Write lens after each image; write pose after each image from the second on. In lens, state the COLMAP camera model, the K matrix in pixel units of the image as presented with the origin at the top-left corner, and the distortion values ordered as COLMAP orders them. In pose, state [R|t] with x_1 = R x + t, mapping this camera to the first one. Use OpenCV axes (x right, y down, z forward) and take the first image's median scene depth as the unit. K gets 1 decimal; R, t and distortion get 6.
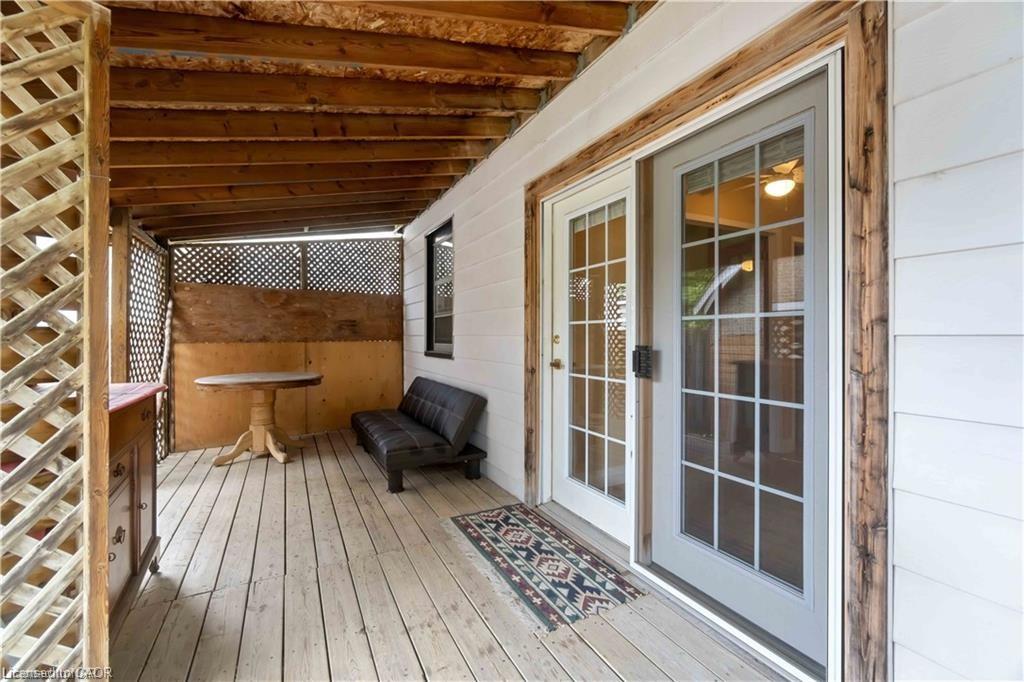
lens RADIAL K [[442.1, 0, 517.0], [0, 442.1, 335.4], [0, 0, 1]] dist [-0.009996, 0.000314]
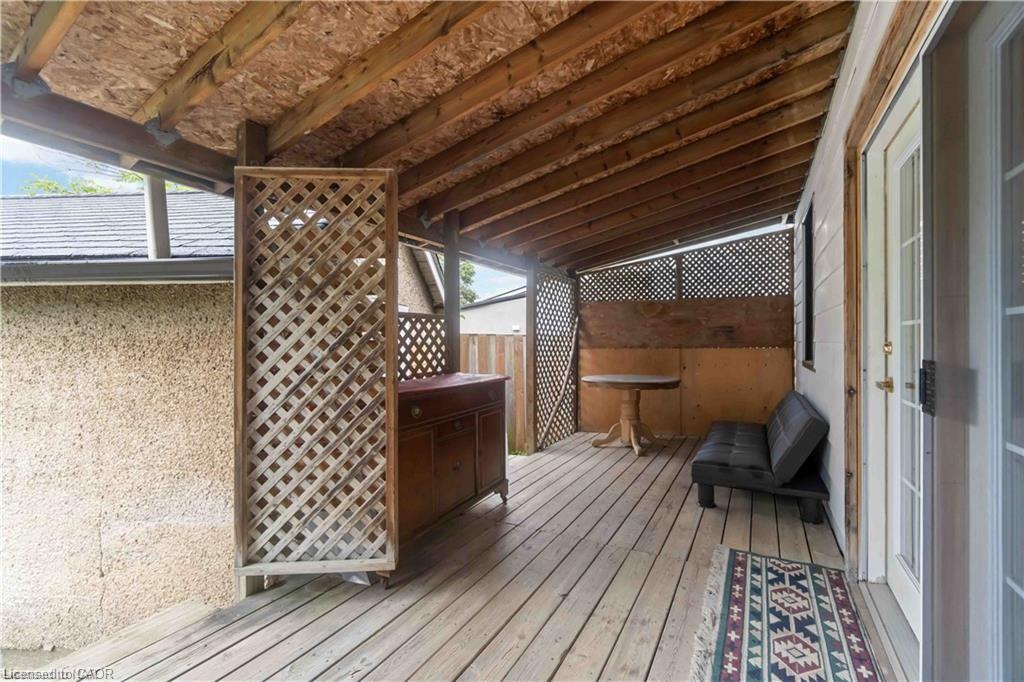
lens RADIAL K [[445.2, 0, 512.0], [0, 445.2, 341.0], [0, 0, 1]] dist [-0.003781, 0.000316]
pose [[0.550018, -0.005602, -0.835134, 0.357904], [0.005318, 0.999981, -0.003205, -0.002562], [0.835136, -0.002679, 0.550037, 0.147112]]
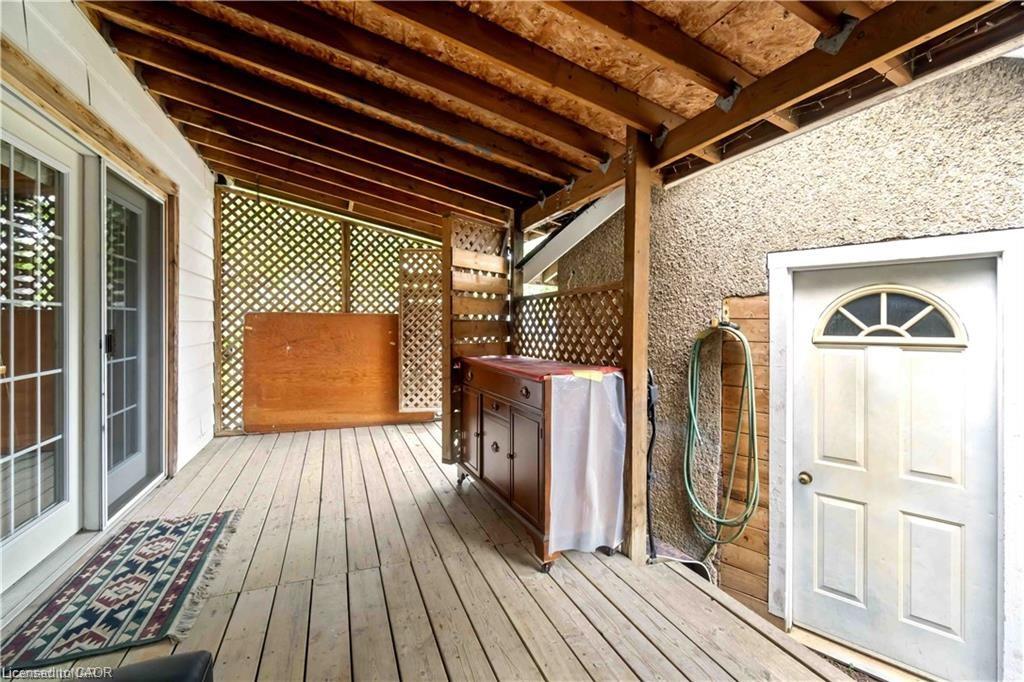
lens RADIAL K [[450.0, 0, 509.9], [0, 450.0, 323.5], [0, 0, 1]] dist [-0.003450, 0.000186]
pose [[-0.994183, -0.008308, 0.107386, -0.665217], [-0.008257, 0.999965, 0.000912, 0.001509], [-0.107390, 0.000020, -0.994217, 1.546062]]
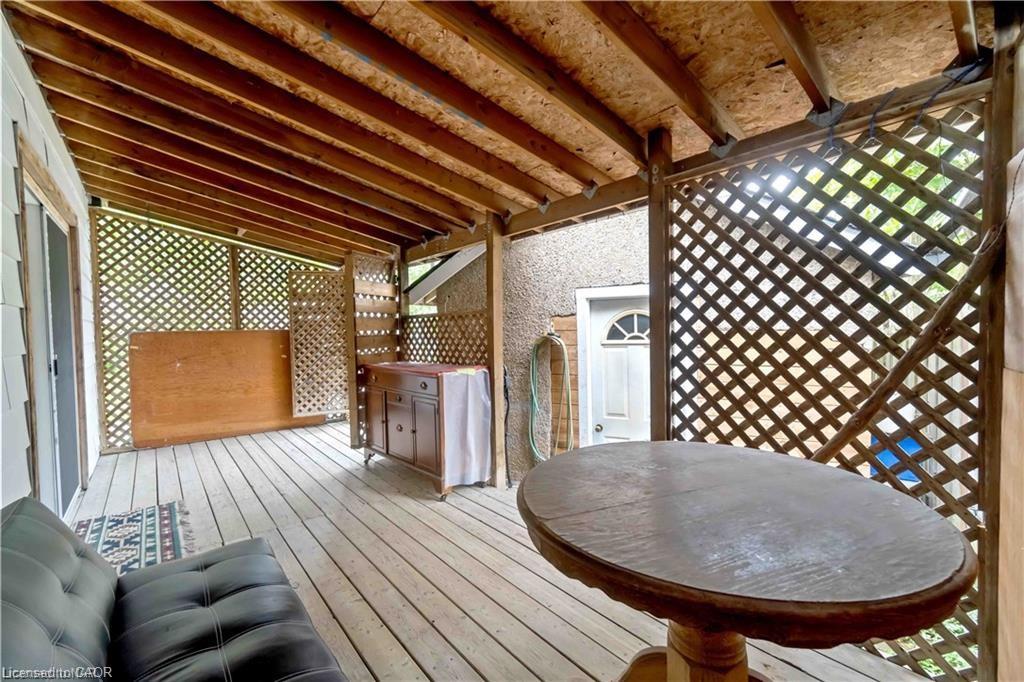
lens RADIAL K [[445.2, 0, 512.0], [0, 445.2, 341.0], [0, 0, 1]] dist [-0.003781, 0.000316]
pose [[-0.979346, 0.022509, -0.200936, -0.599773], [0.016615, 0.999382, 0.030975, -0.025146], [0.201509, 0.026997, -0.979115, 1.938520]]
